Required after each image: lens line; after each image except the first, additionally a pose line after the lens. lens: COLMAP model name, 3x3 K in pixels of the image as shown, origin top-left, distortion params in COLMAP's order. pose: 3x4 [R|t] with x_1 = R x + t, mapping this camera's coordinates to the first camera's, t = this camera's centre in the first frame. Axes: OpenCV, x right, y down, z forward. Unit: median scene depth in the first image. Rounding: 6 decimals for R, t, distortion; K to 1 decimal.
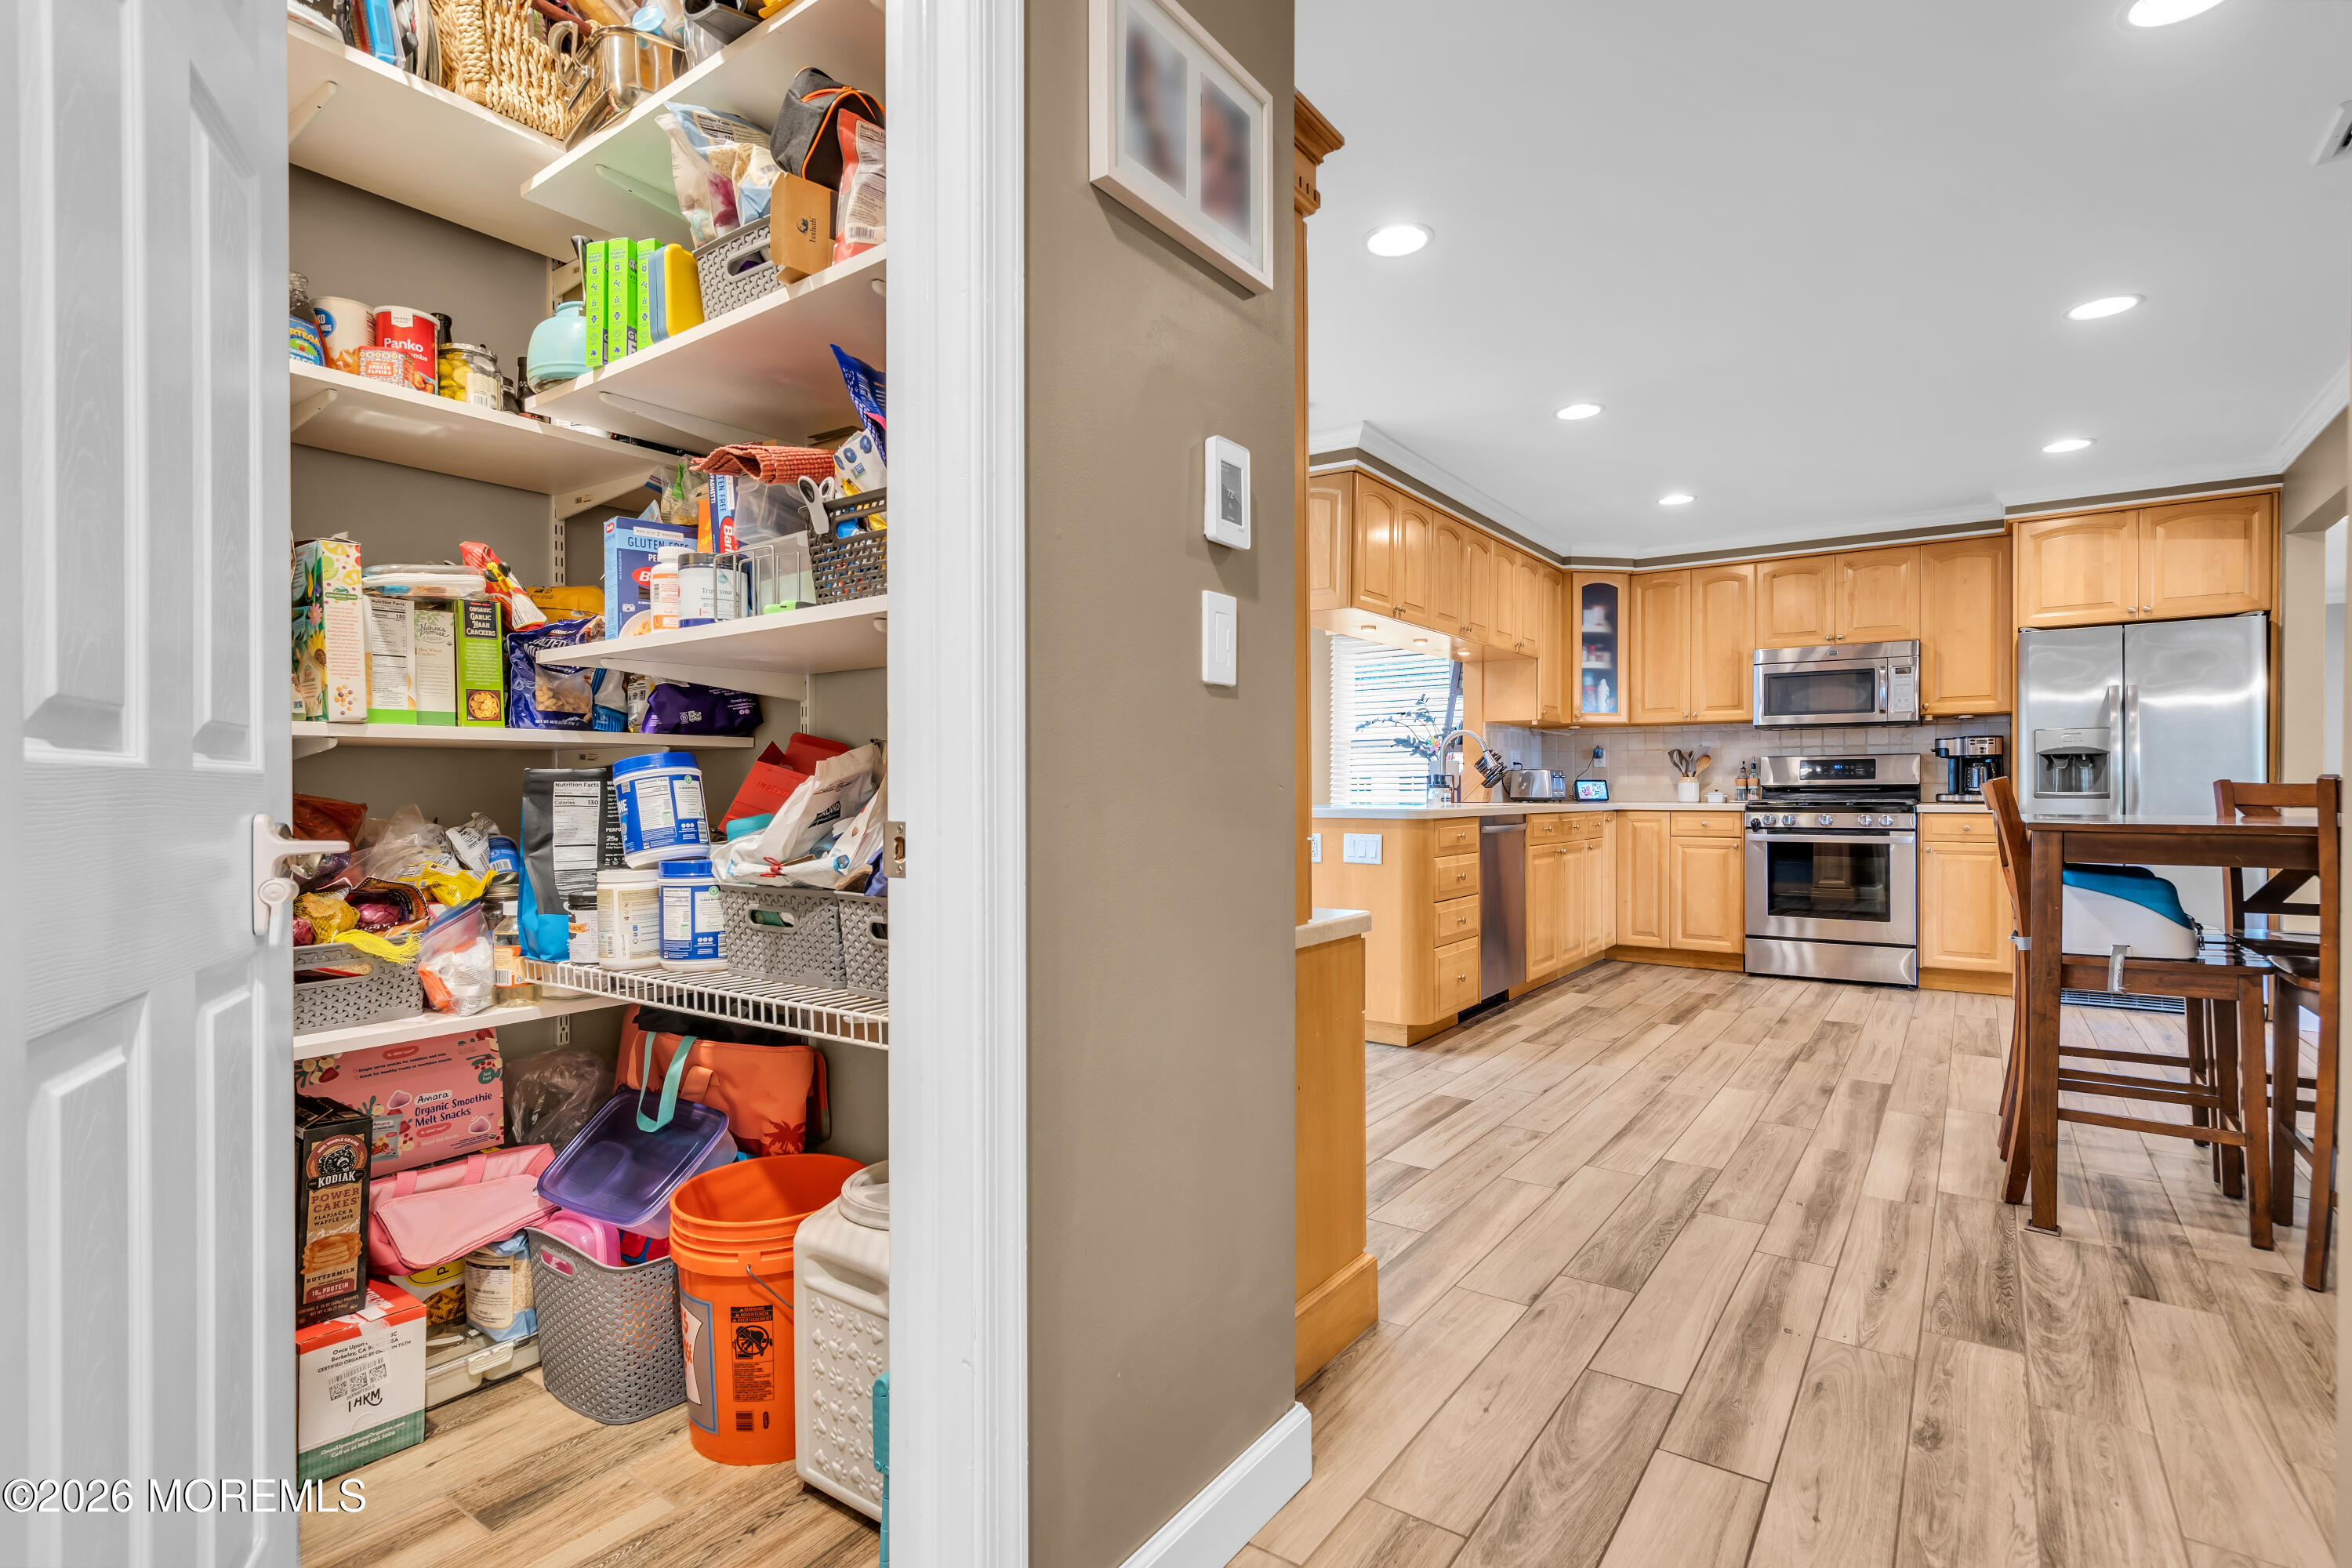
lens RADIAL K [[1142.8, 0, 1137.0], [0, 1142.8, 787.7], [0, 0, 1]] dist [0.000178, 0.000269]
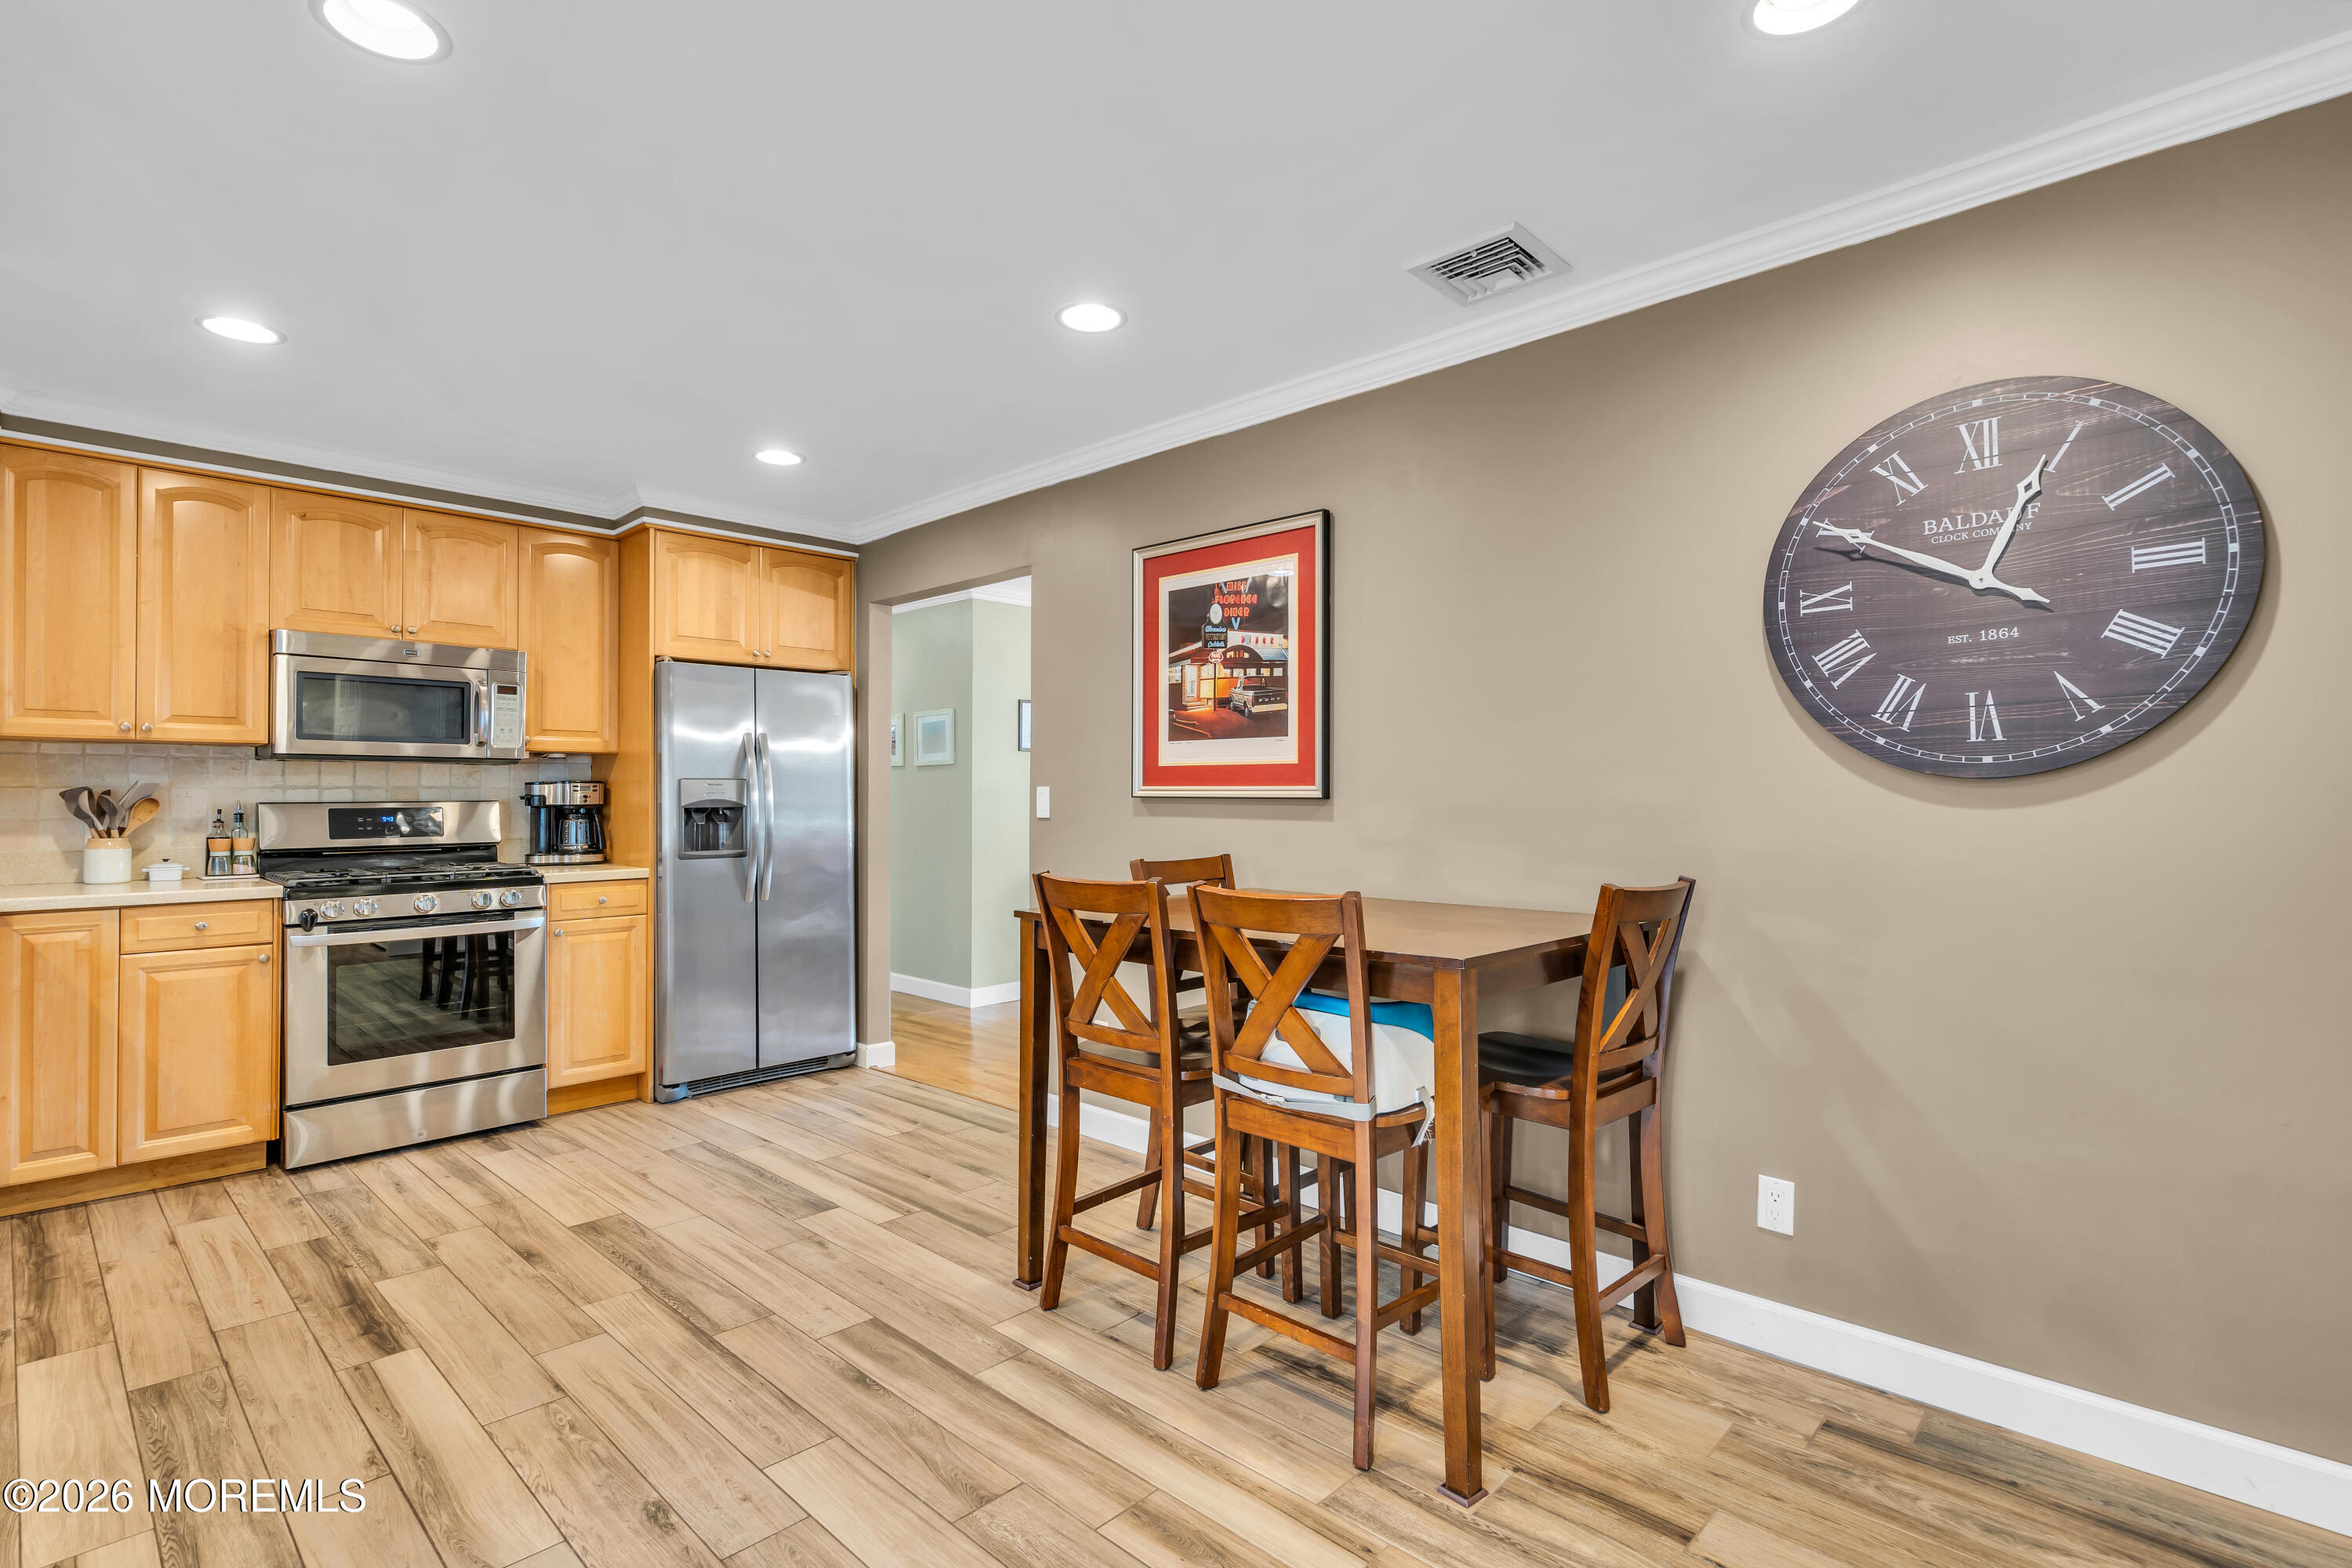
lens RADIAL K [[1106.4, 0, 1164.2], [0, 1106.4, 791.0], [0, 0, 1]] dist [0.001595, 0.000567]
pose [[0.124101, 0.006043, 0.992251, 0.017532], [-0.000360, 0.999982, -0.006045, -0.037504], [-0.992270, 0.000393, 0.124101, 0.552615]]
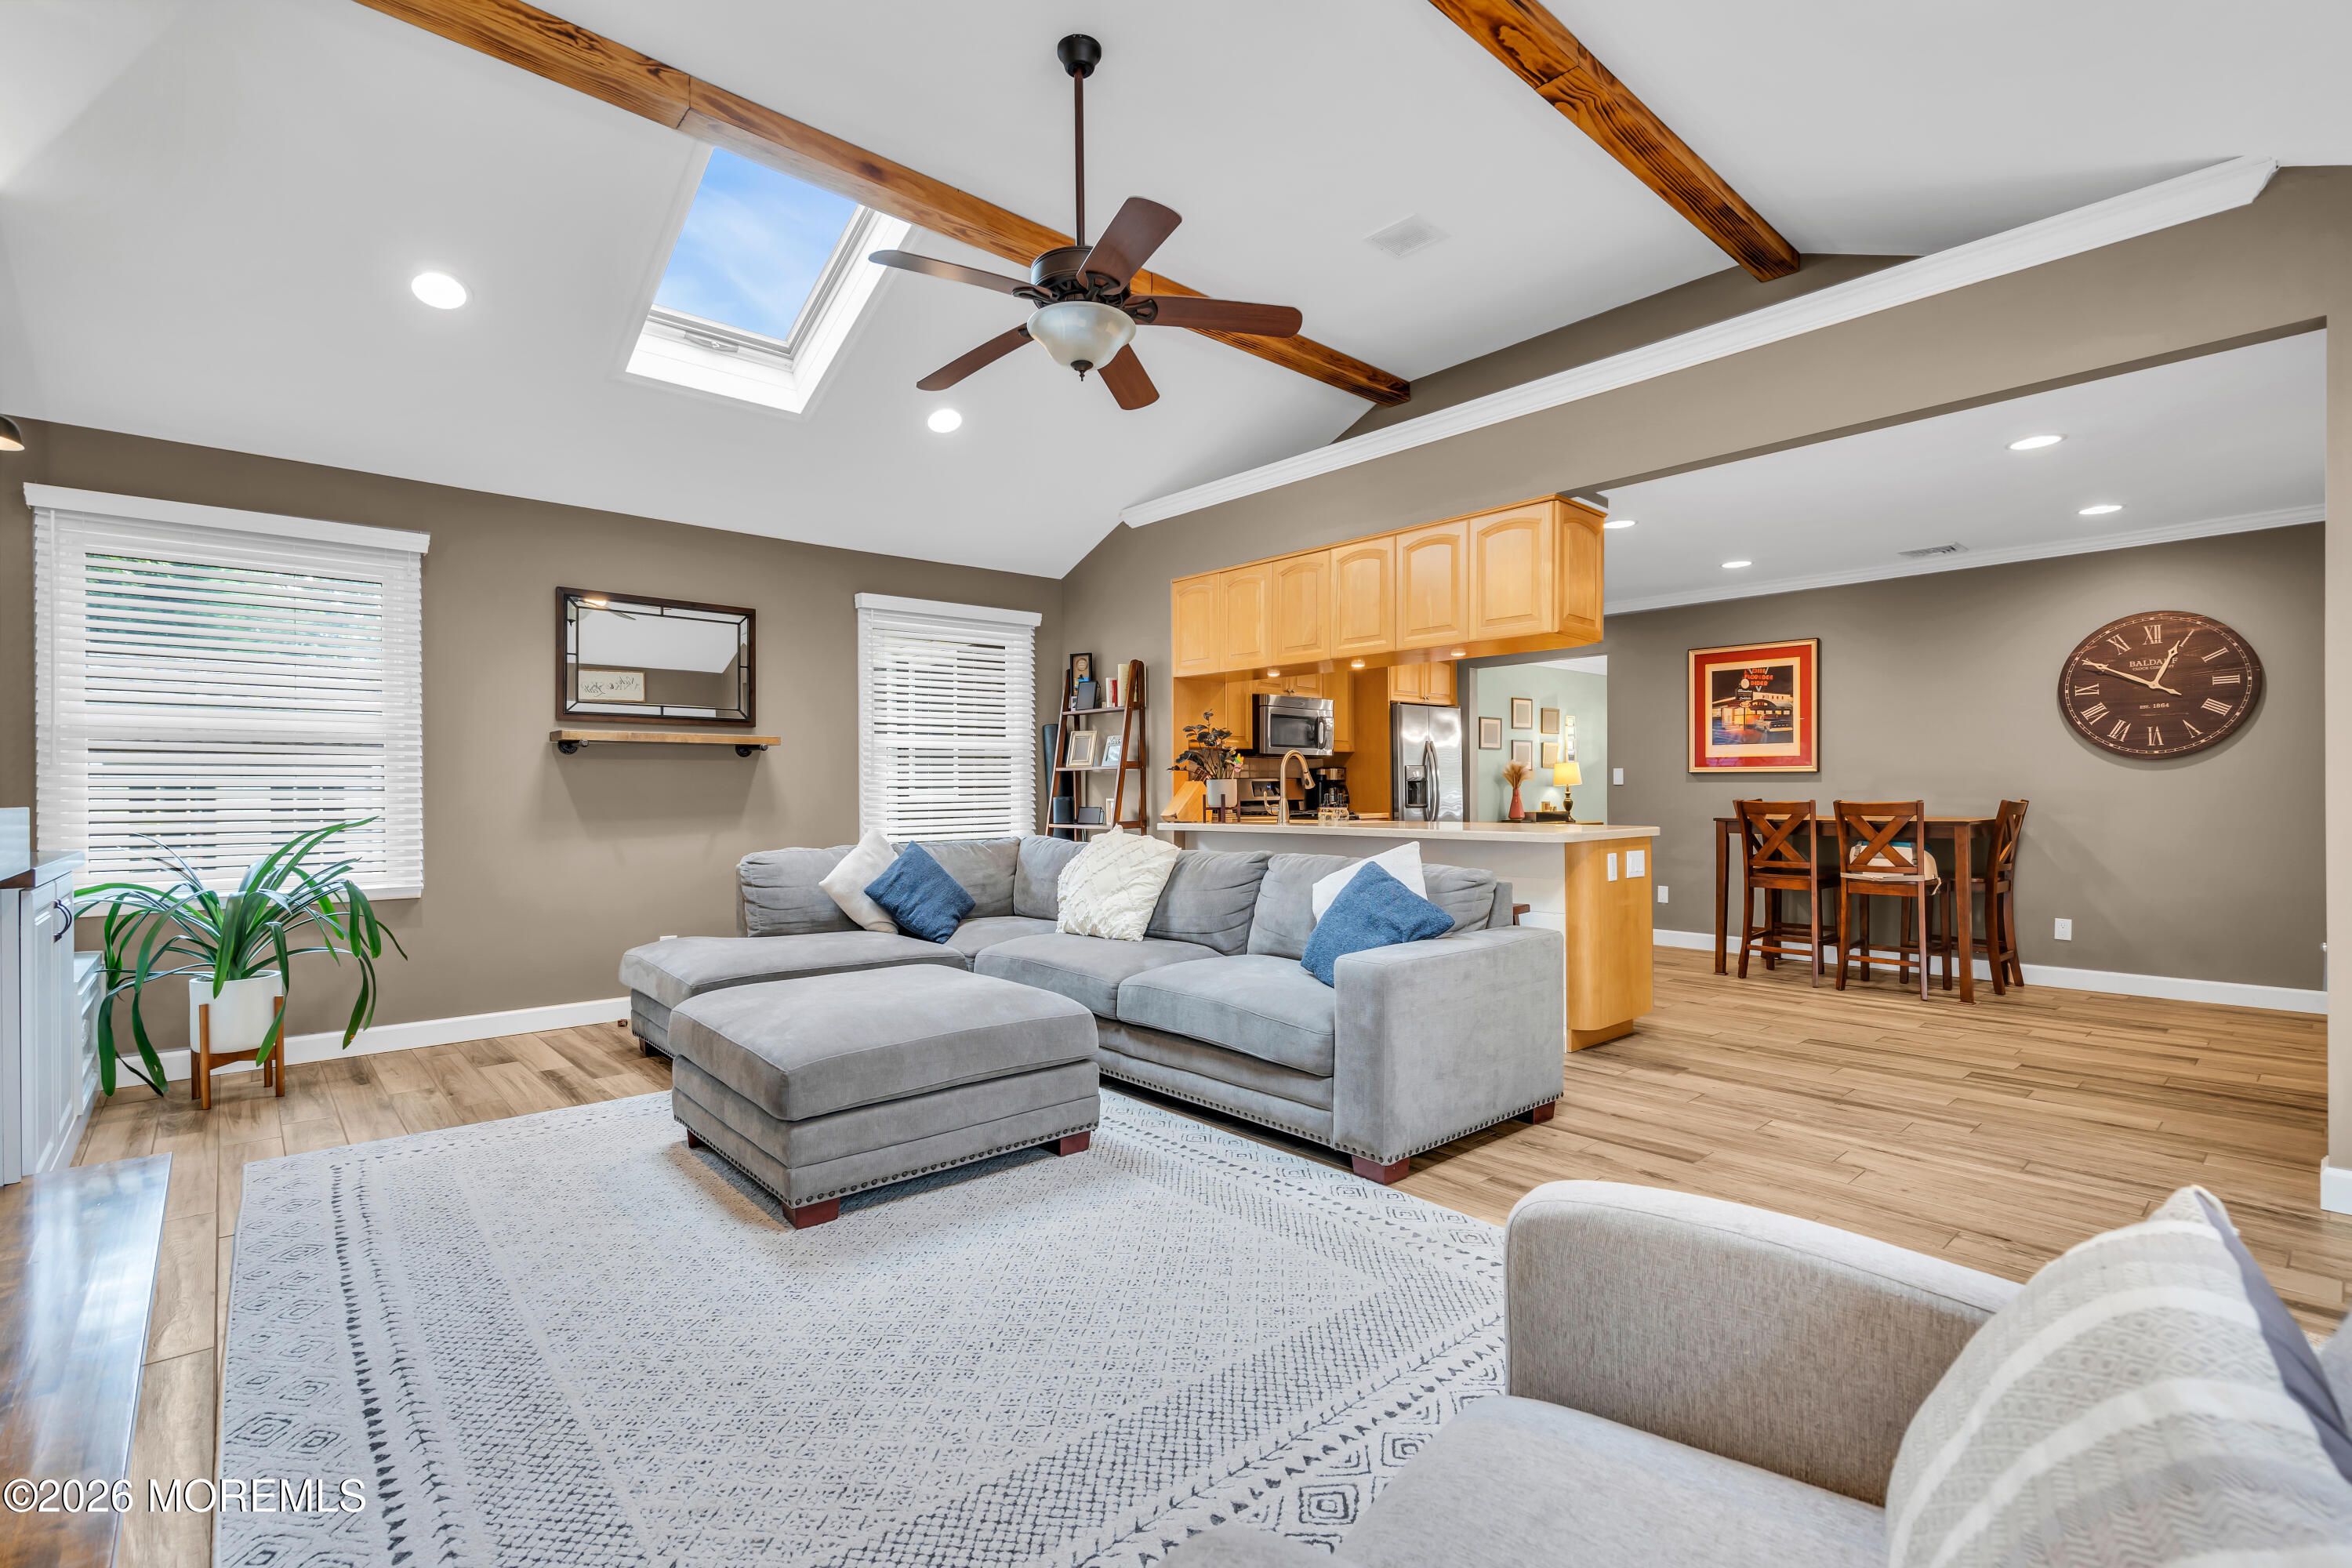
lens RADIAL K [[1068.1, 0, 1156.1], [0, 1068.1, 793.6], [0, 0, 1]] dist [-0.001555, 0.000208]
pose [[0.199370, -0.002124, 0.979922, -0.778459], [0.004045, 0.999991, 0.001345, -0.015872], [-0.979916, 0.003695, 0.199377, 1.065936]]
